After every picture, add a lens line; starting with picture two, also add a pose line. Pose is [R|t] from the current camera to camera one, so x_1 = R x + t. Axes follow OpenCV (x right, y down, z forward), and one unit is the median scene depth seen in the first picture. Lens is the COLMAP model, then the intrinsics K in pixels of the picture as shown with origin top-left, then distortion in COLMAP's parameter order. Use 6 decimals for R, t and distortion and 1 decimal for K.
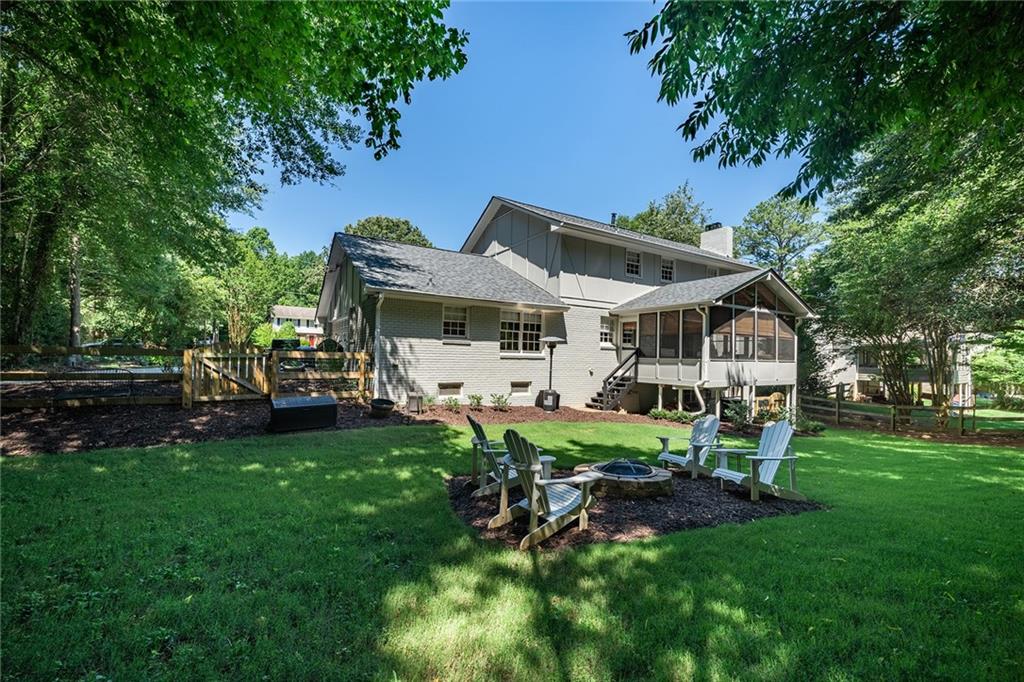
lens RADIAL K [[383.5, 0, 514.0], [0, 383.5, 350.2], [0, 0, 1]] dist [-0.000828, -0.000160]
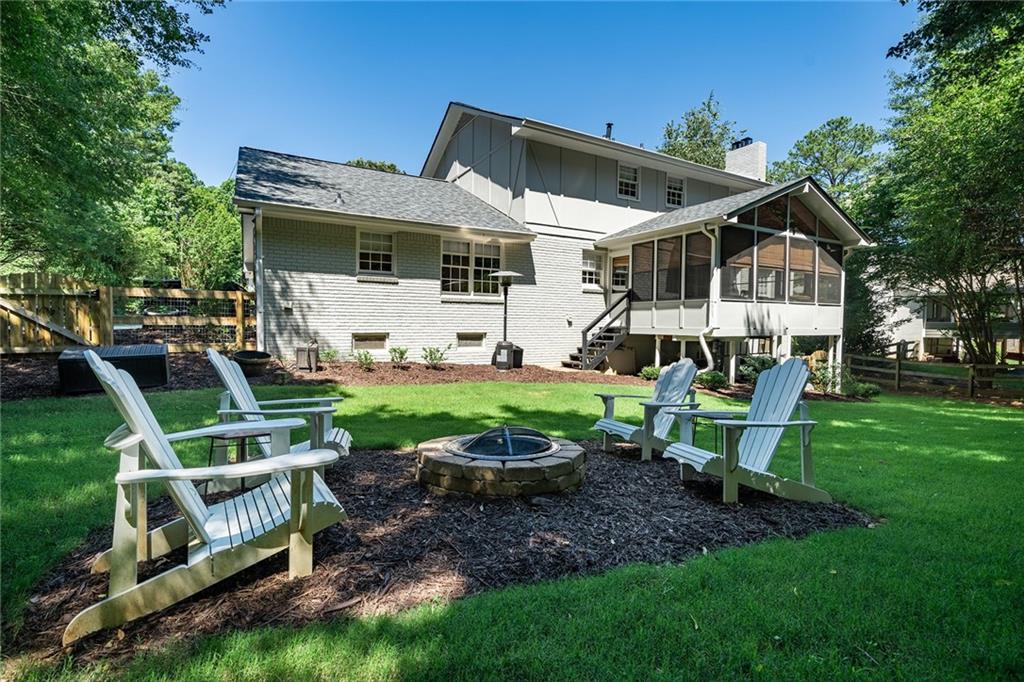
lens RADIAL K [[424.3, 0, 511.8], [0, 424.3, 334.9], [0, 0, 1]] dist [0.002029, 0.000093]
pose [[0.999183, -0.011819, -0.038653, 0.130151], [0.013588, 0.998858, 0.045810, 0.047646], [0.038068, -0.046297, 0.998202, 0.152416]]
